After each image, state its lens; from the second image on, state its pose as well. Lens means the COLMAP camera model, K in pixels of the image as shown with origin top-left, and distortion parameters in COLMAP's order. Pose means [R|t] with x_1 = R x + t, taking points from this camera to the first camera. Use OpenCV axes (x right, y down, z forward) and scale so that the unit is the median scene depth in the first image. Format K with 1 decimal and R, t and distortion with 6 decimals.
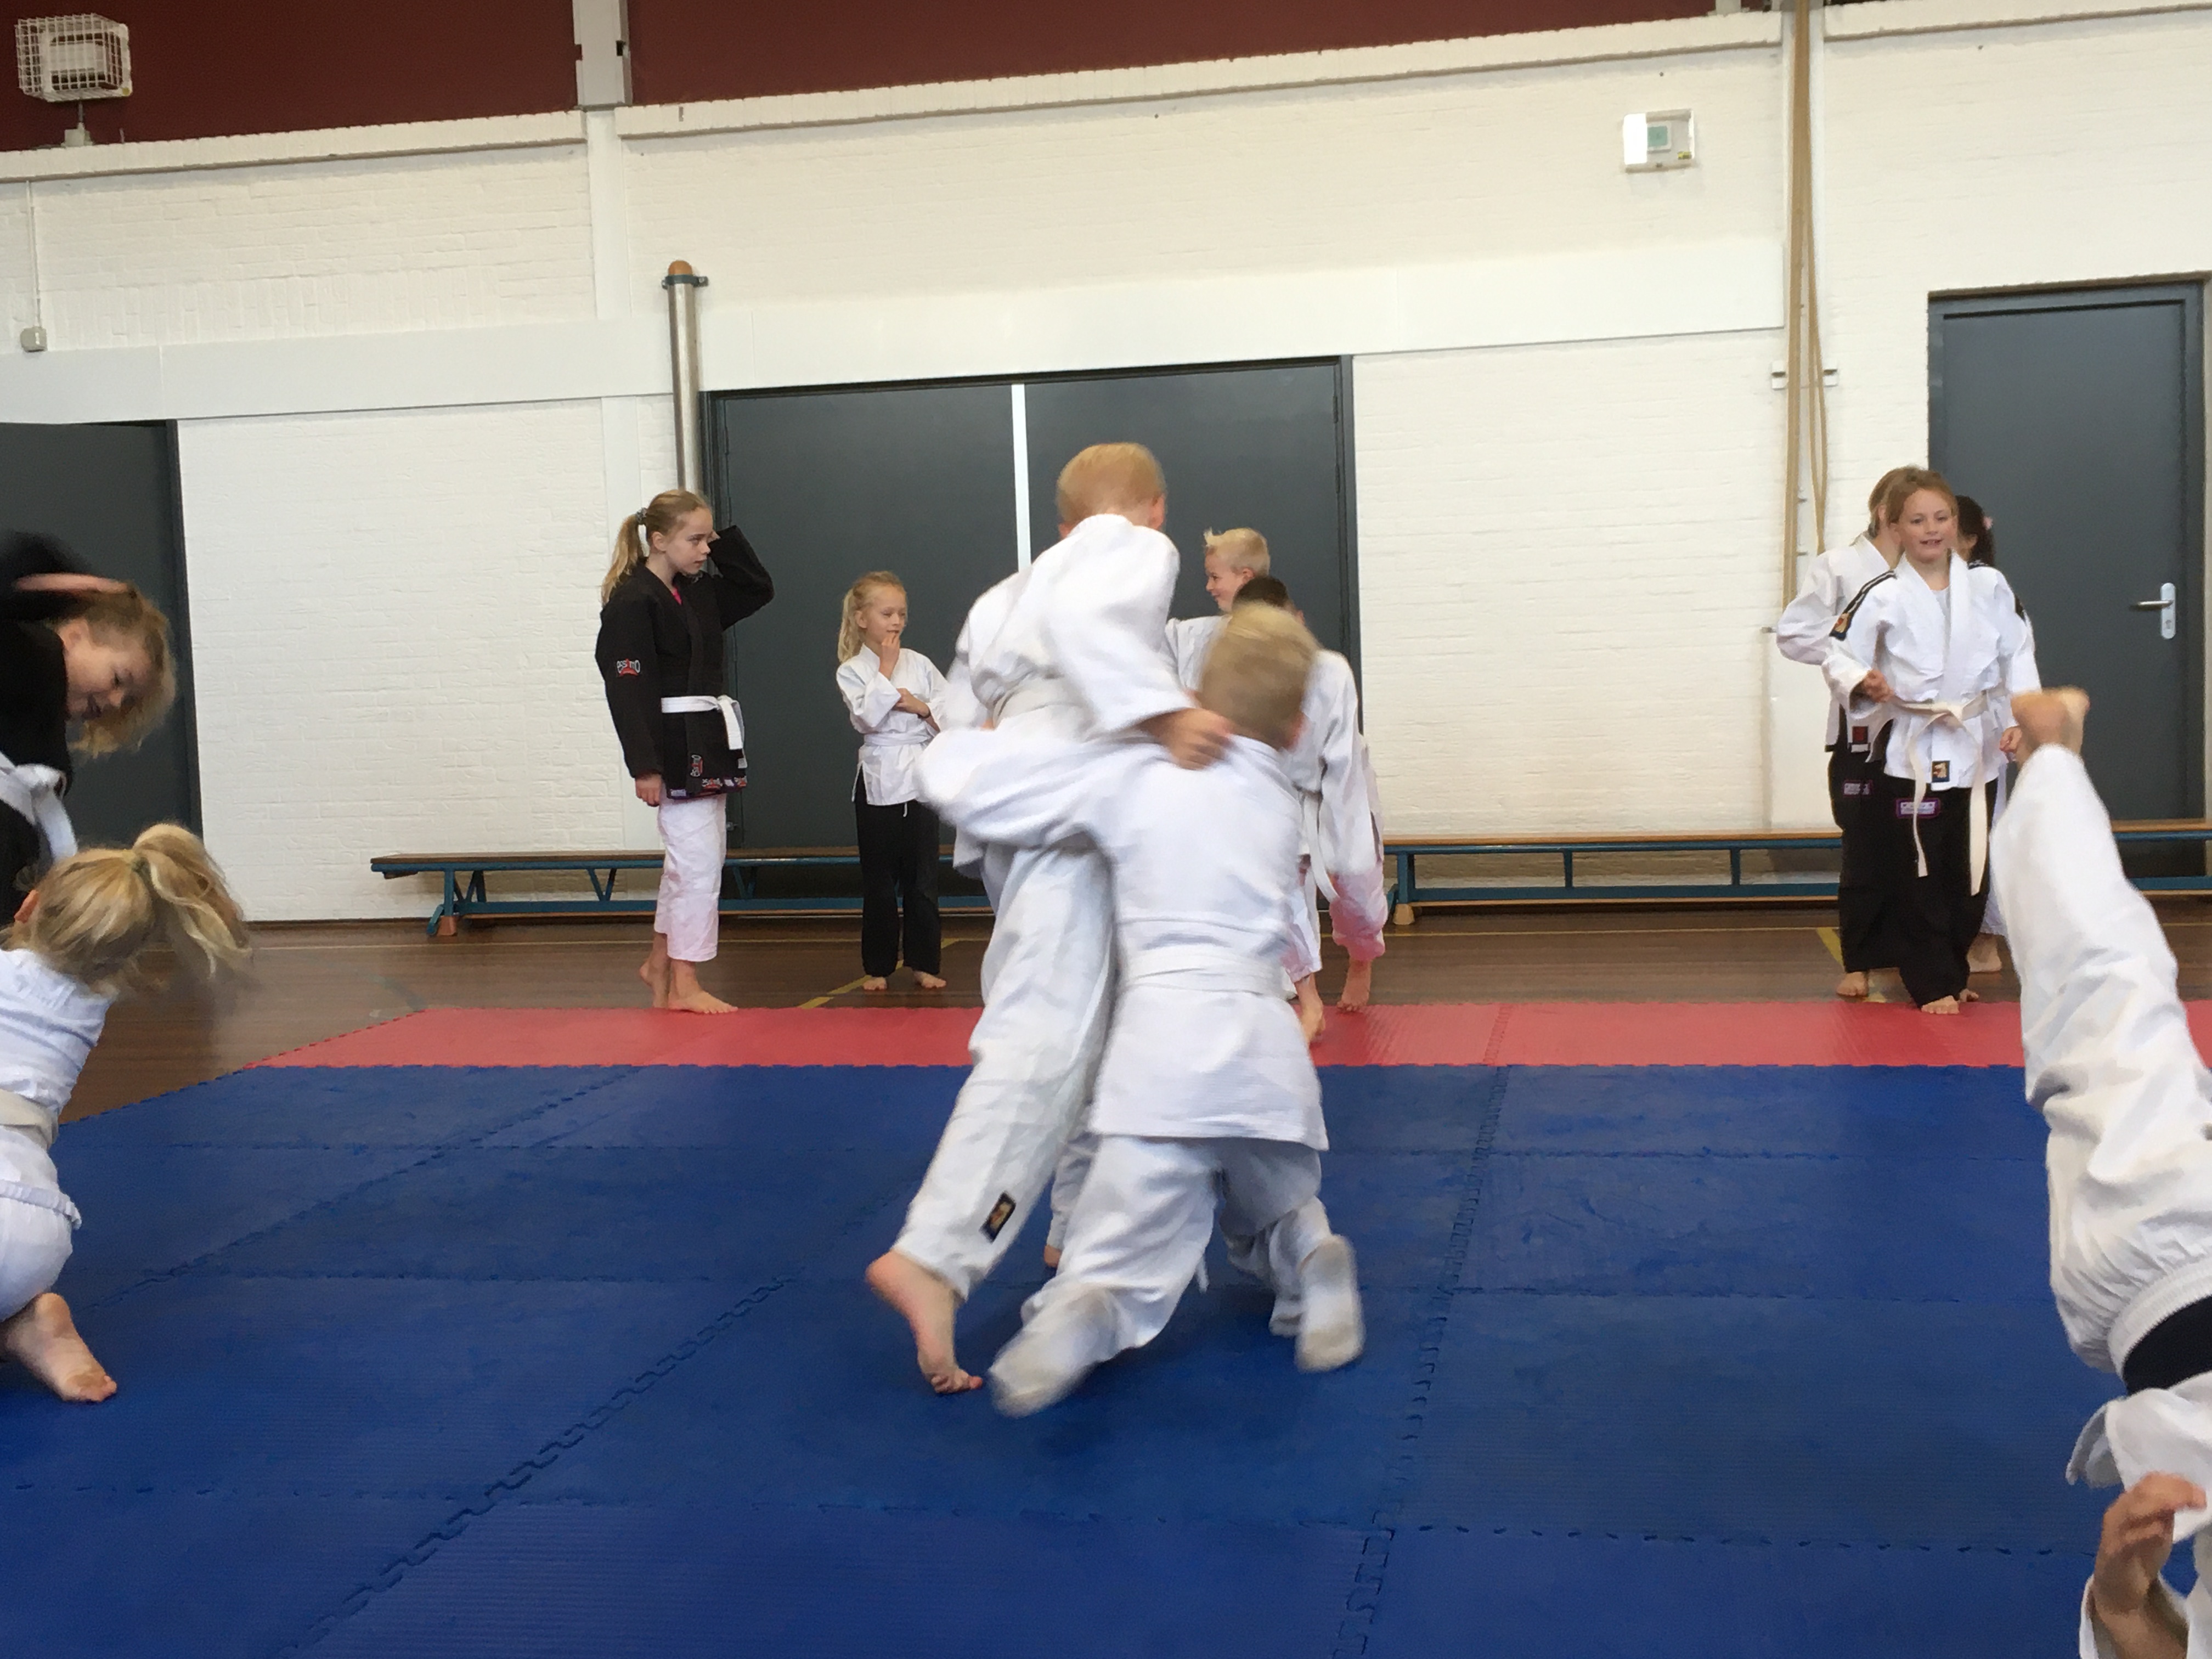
lens RADIAL K [[2561.0, 0, 1106.4], [0, 2561.0, 833.9], [0, 0, 1]] dist [0.037061, 0.000000]
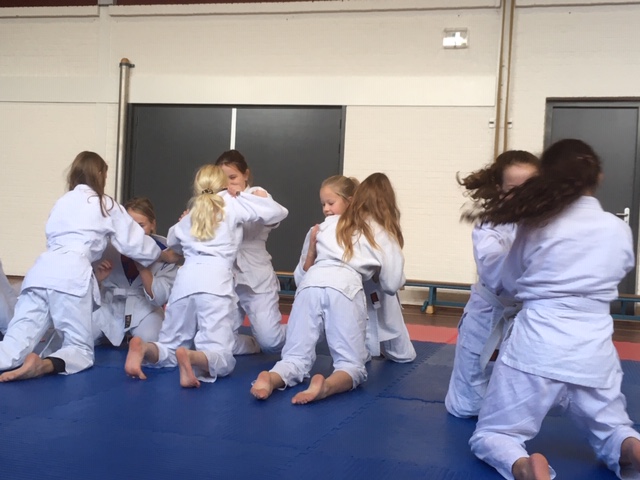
lens RADIAL K [[946.3, 0, 320.0], [0, 946.3, 239.2], [0, 0, 1]] dist [0.043262, 0.000000]
pose [[0.991042, 0.082314, -0.105171, 0.185561], [-0.086168, 0.995746, -0.032629, -0.001255], [0.102038, 0.041399, 0.993919, -0.046153]]
